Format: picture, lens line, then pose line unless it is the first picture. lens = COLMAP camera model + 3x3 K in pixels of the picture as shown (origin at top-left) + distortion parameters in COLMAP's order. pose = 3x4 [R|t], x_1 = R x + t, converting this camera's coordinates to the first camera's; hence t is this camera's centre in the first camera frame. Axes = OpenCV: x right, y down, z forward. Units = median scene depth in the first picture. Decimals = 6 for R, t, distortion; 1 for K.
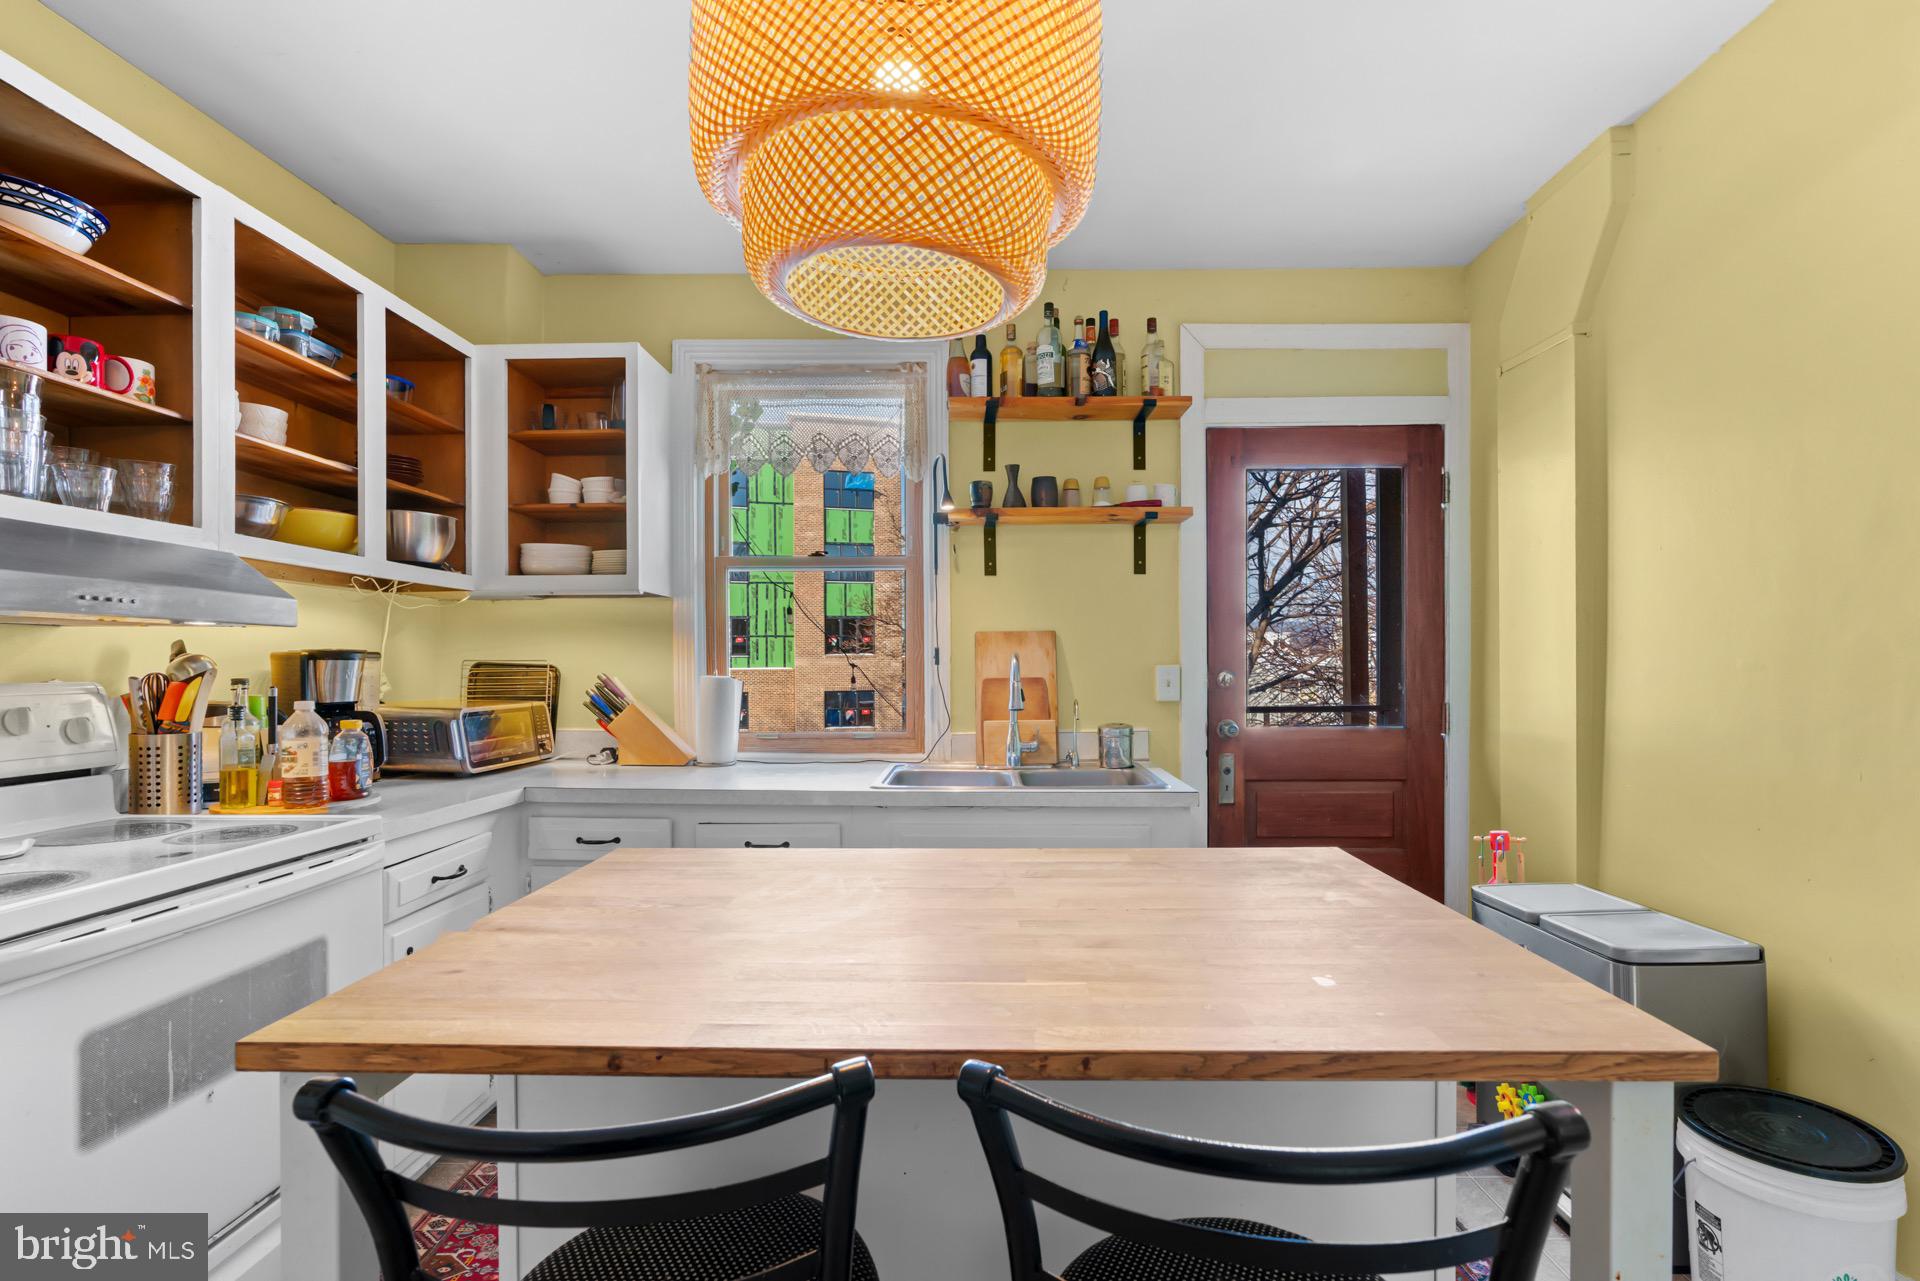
lens RADIAL K [[865.6, 0, 968.2], [0, 865.6, 644.6], [0, 0, 1]] dist [-0.000532, 0.000291]
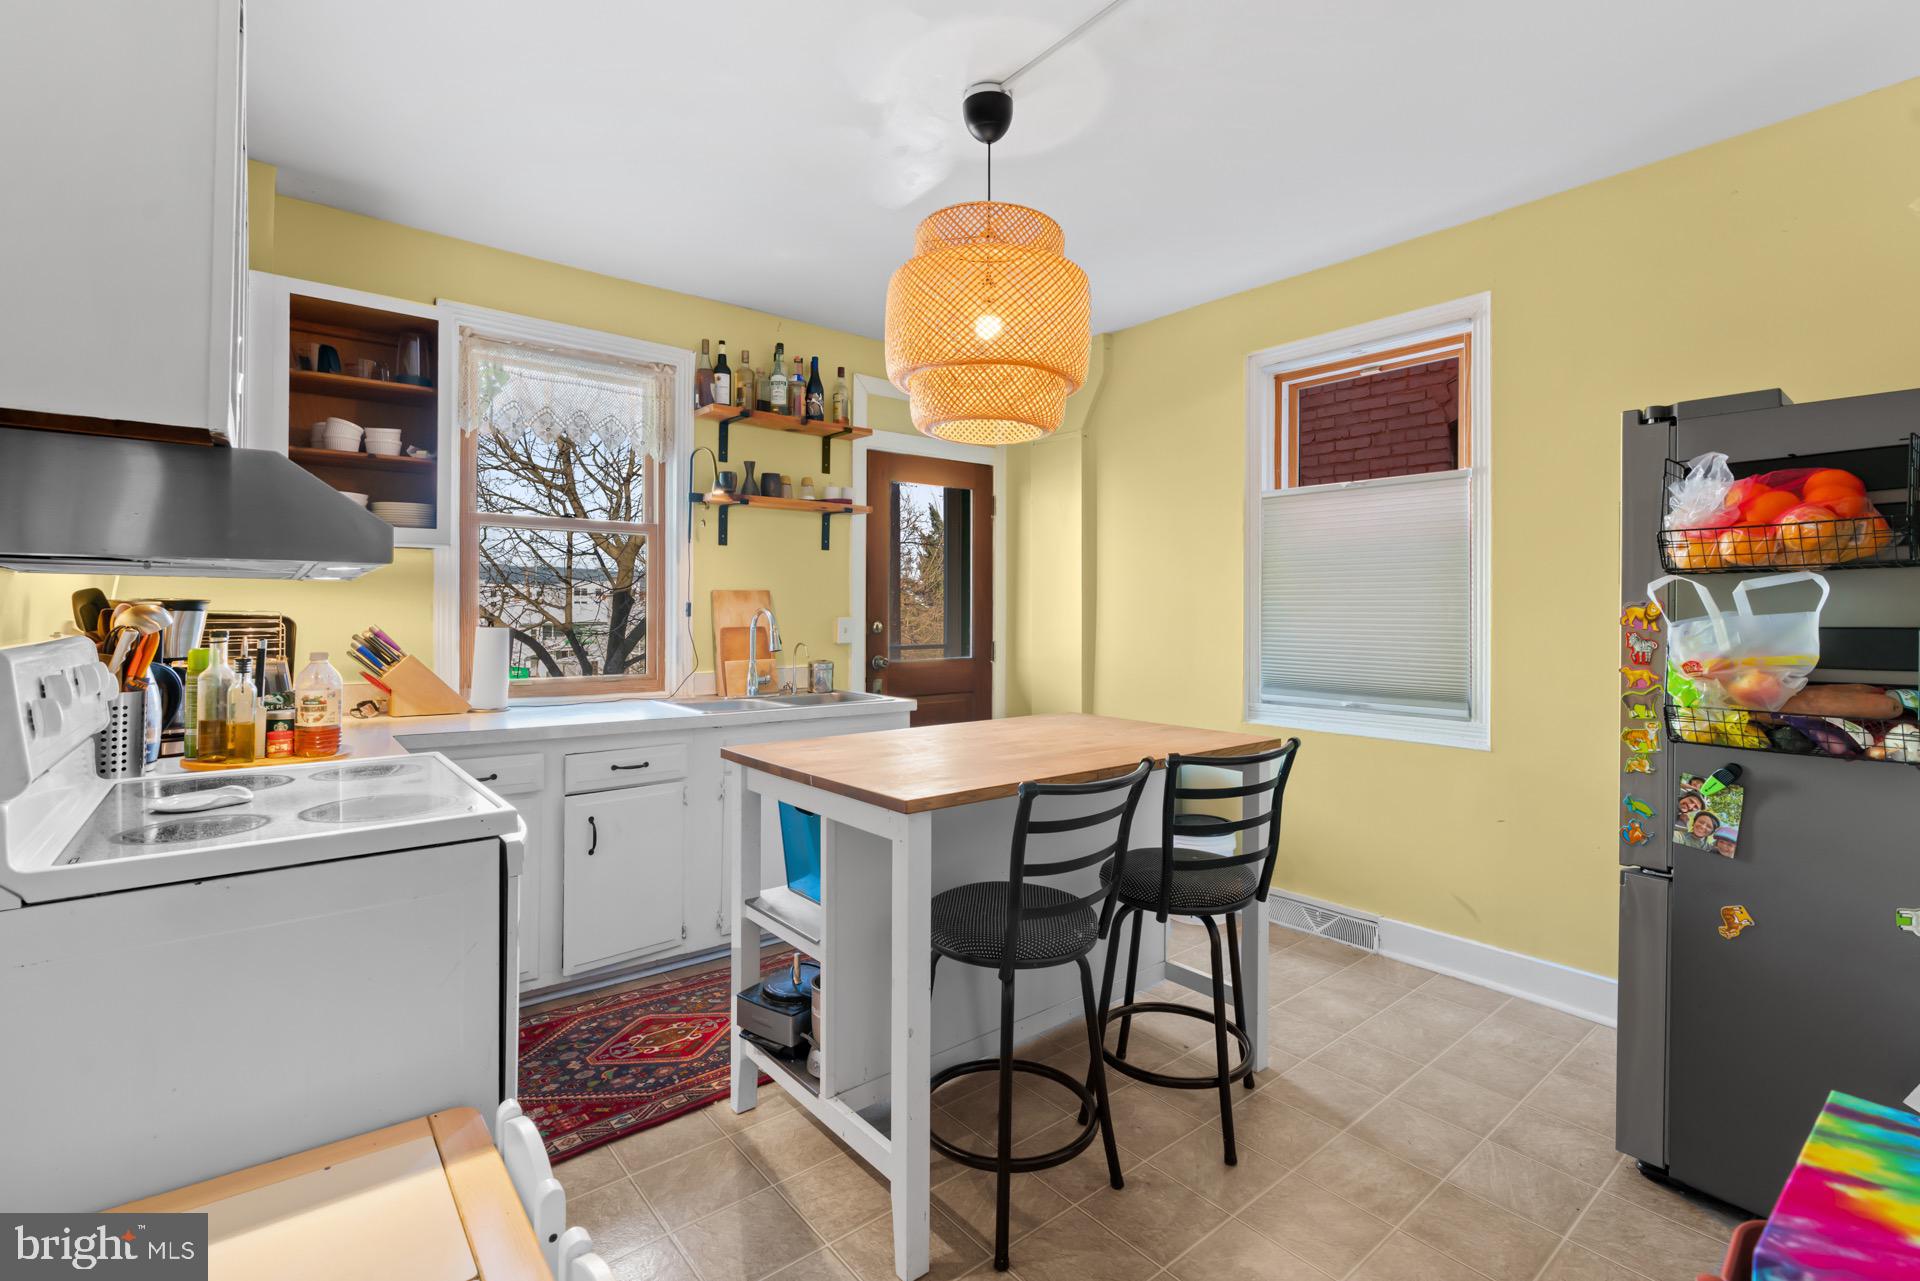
lens RADIAL K [[867.6, 0, 955.1], [0, 867.6, 583.6], [0, 0, 1]] dist [0.000018, 0.000124]
pose [[0.763851, 0.025172, 0.644902, -0.534300], [-0.014617, 0.999658, -0.021706, -0.002468], [-0.645227, 0.007154, 0.763957, -0.176850]]
